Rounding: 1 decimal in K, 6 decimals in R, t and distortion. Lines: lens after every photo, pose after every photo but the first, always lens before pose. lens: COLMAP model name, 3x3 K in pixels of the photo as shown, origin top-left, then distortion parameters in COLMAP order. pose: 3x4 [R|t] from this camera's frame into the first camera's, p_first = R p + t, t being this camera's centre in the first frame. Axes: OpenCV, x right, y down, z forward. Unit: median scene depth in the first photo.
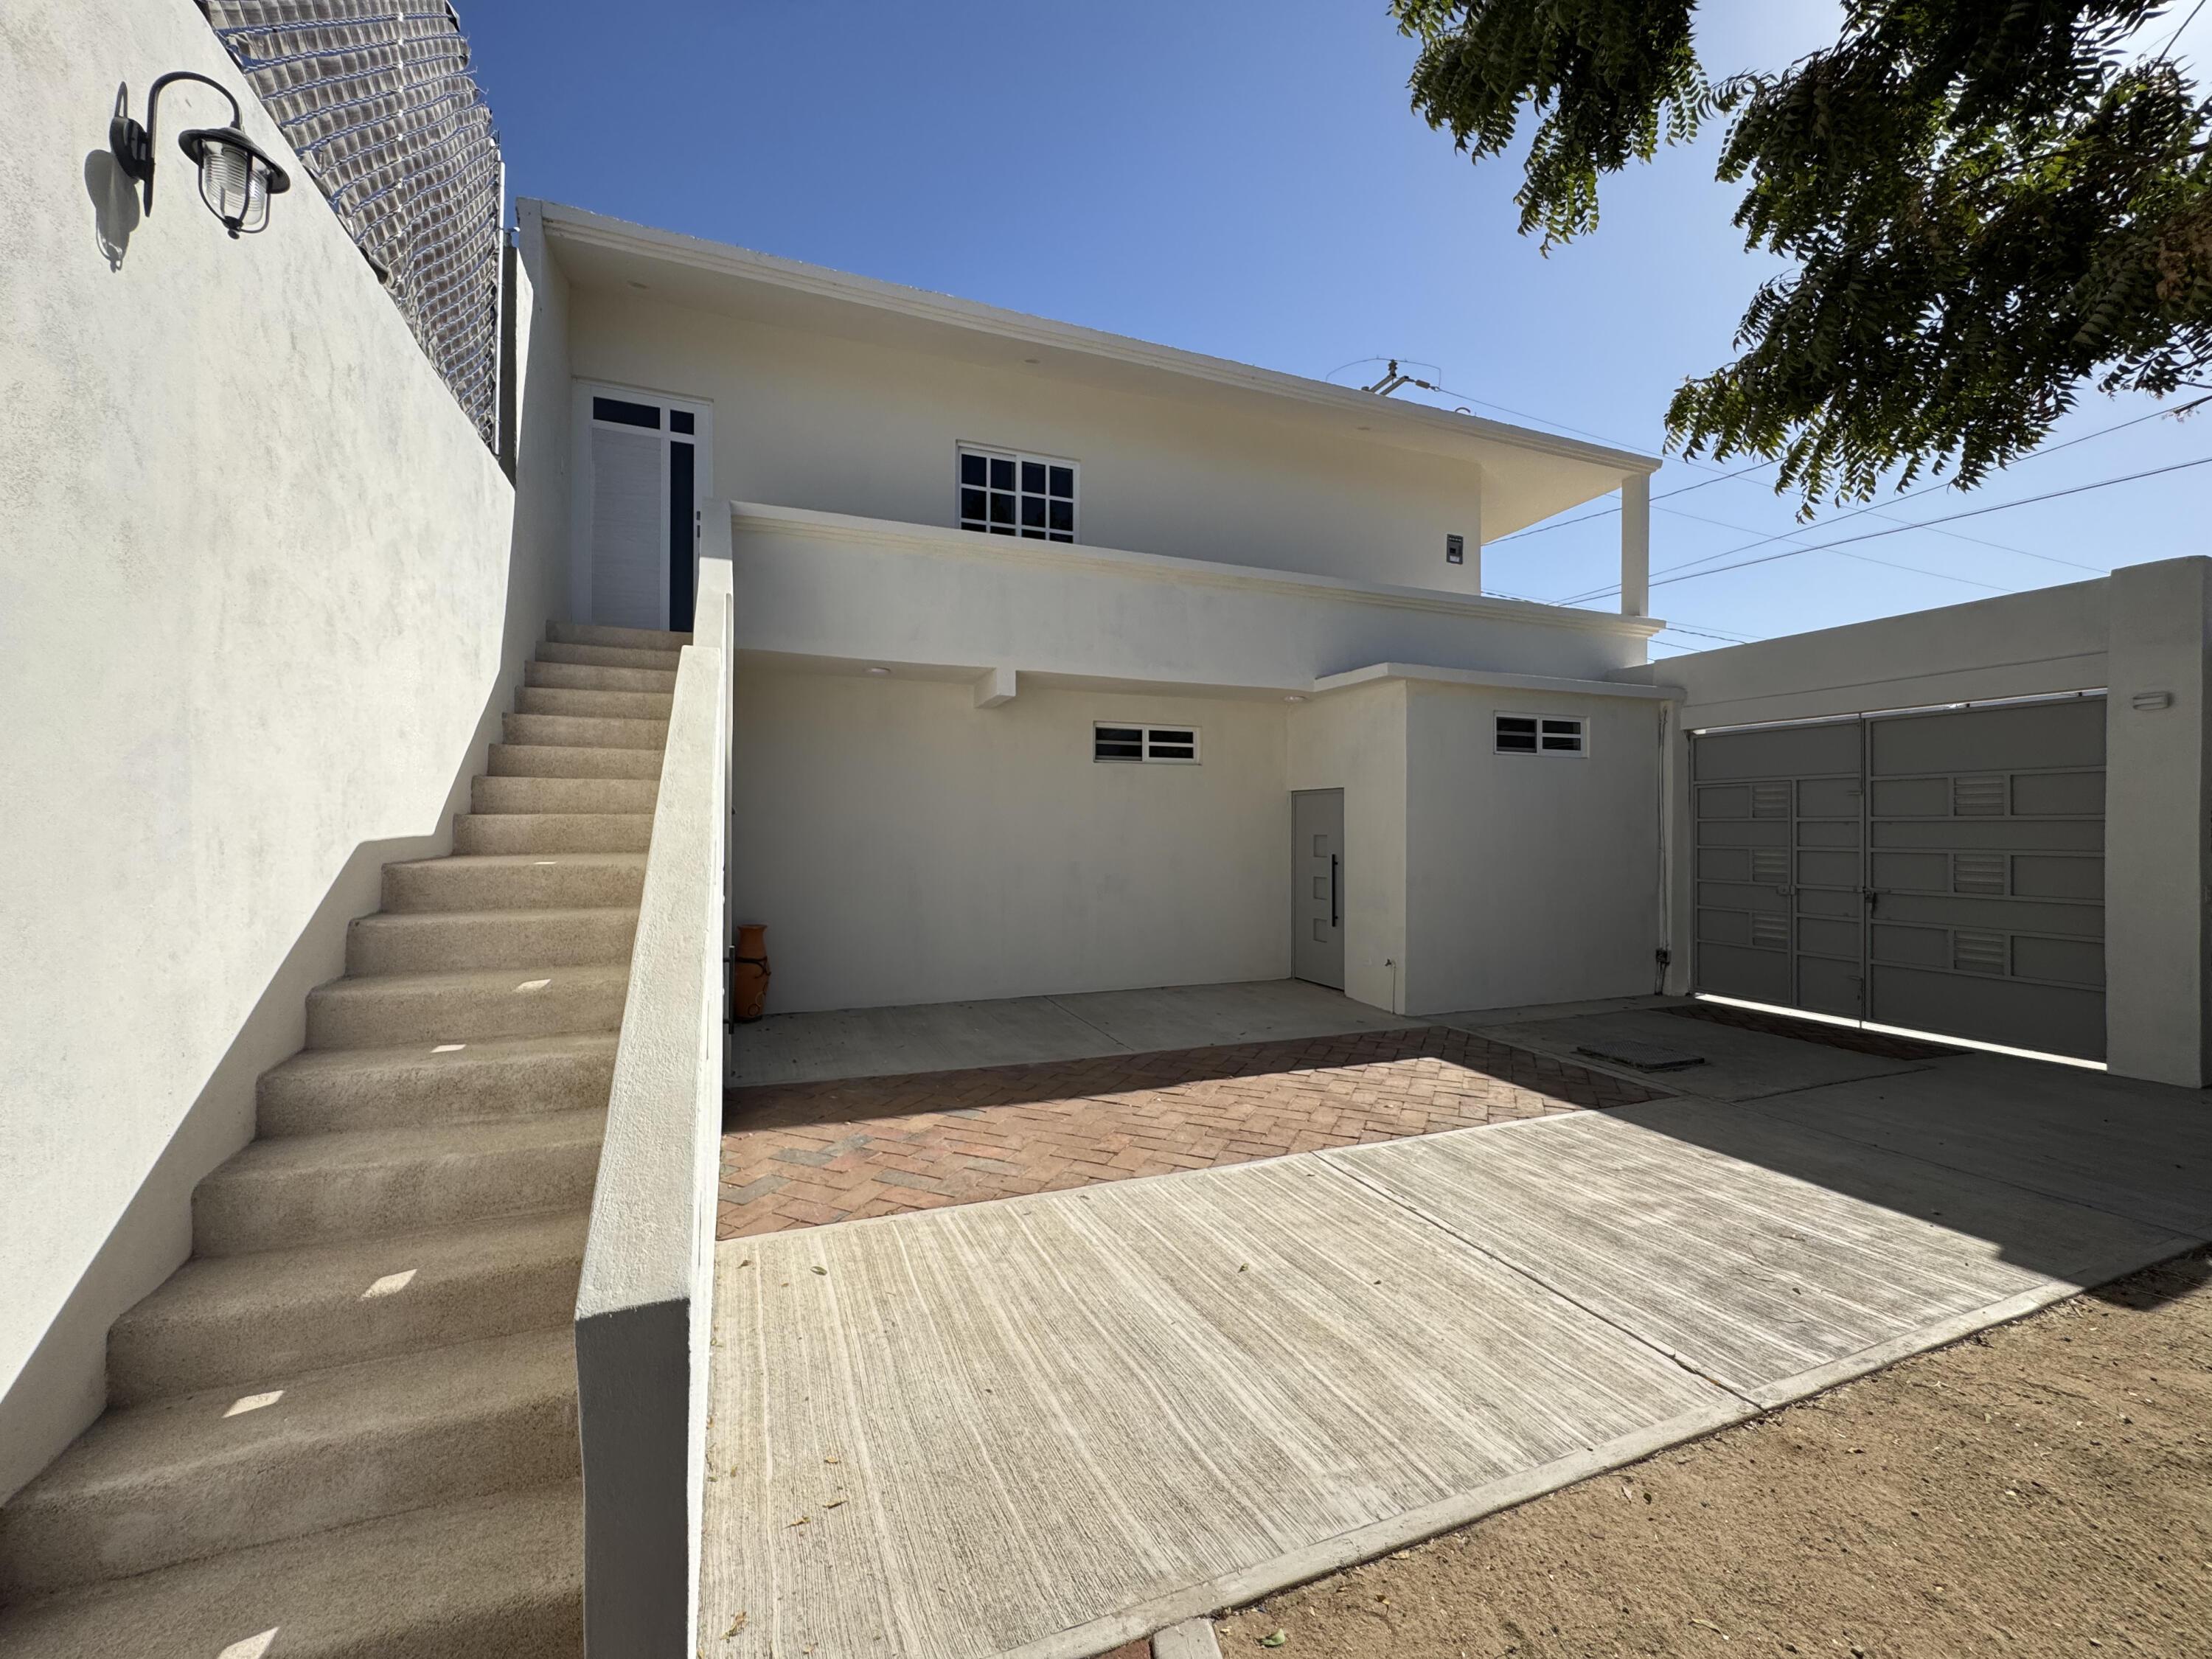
lens RADIAL K [[882.1, 0, 1106.0], [0, 882.1, 829.5], [0, 0, 1]] dist [-0.004217, 0.000020]
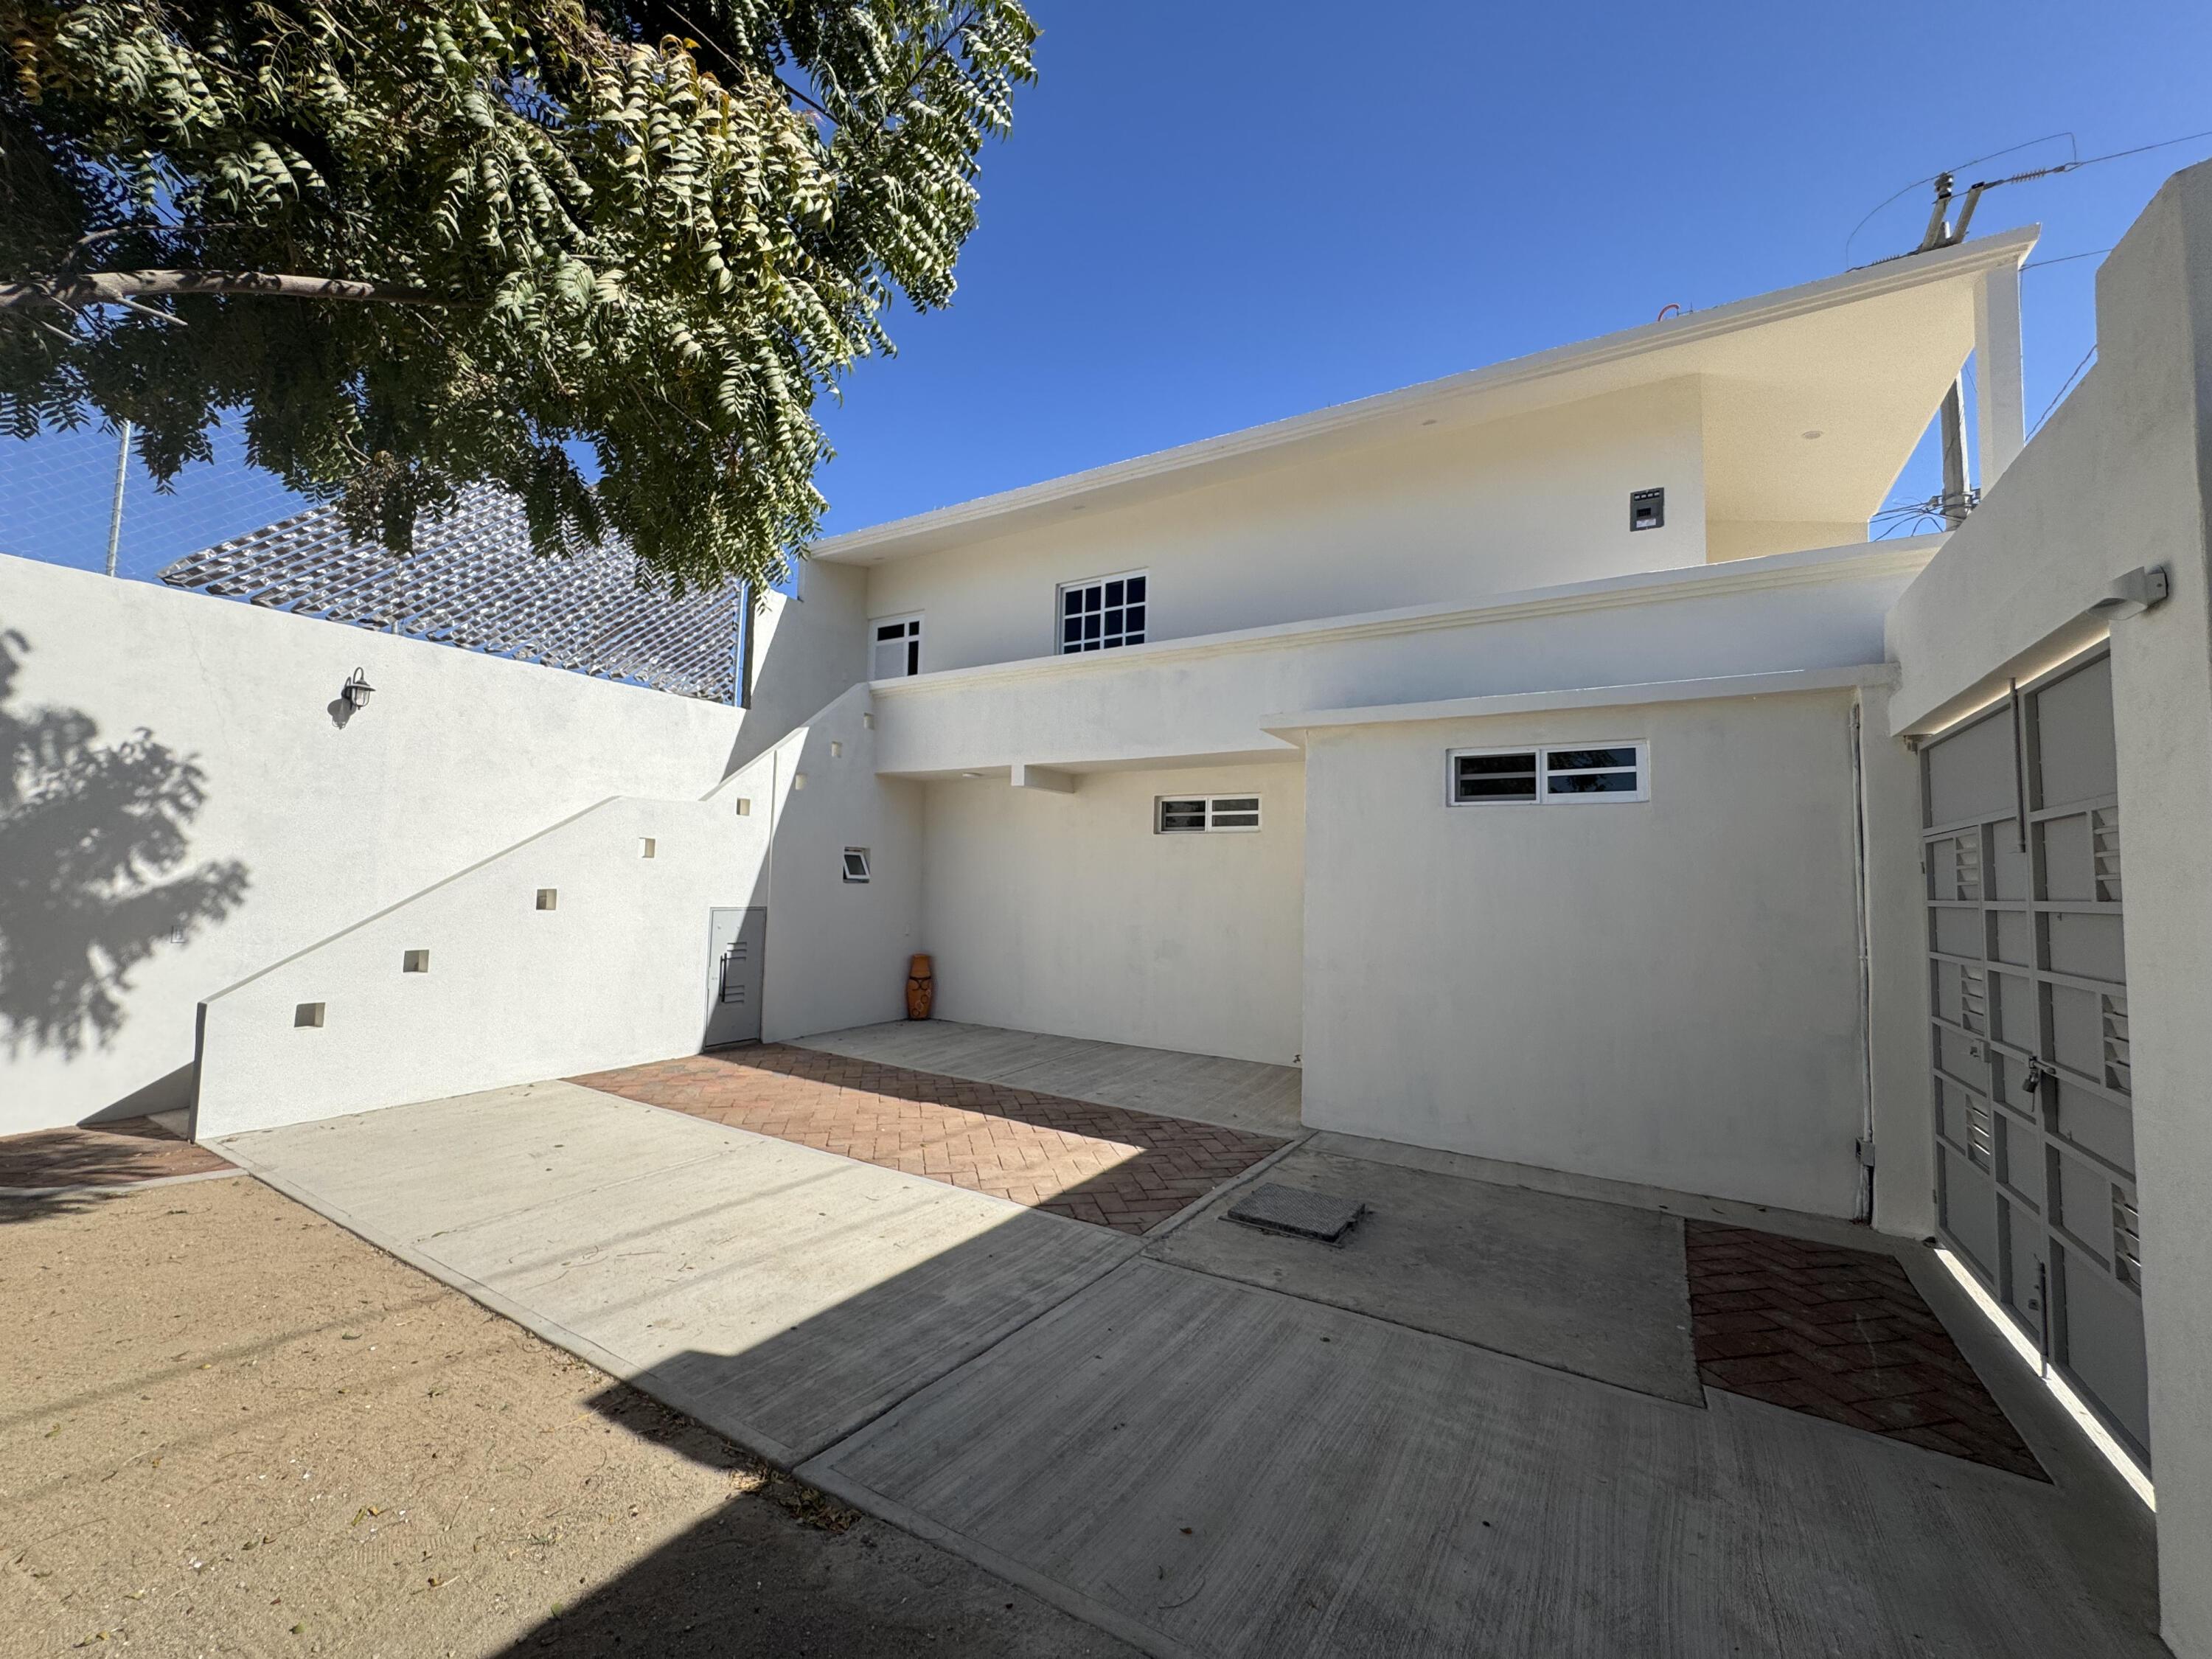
lens RADIAL K [[882.1, 0, 1106.0], [0, 882.1, 829.5], [0, 0, 1]] dist [-0.004217, 0.000020]
pose [[0.604283, -0.038082, -0.795859, 0.838688], [-0.021693, 0.997701, -0.064211, -0.010765], [0.796475, 0.056066, 0.602067, 0.303595]]
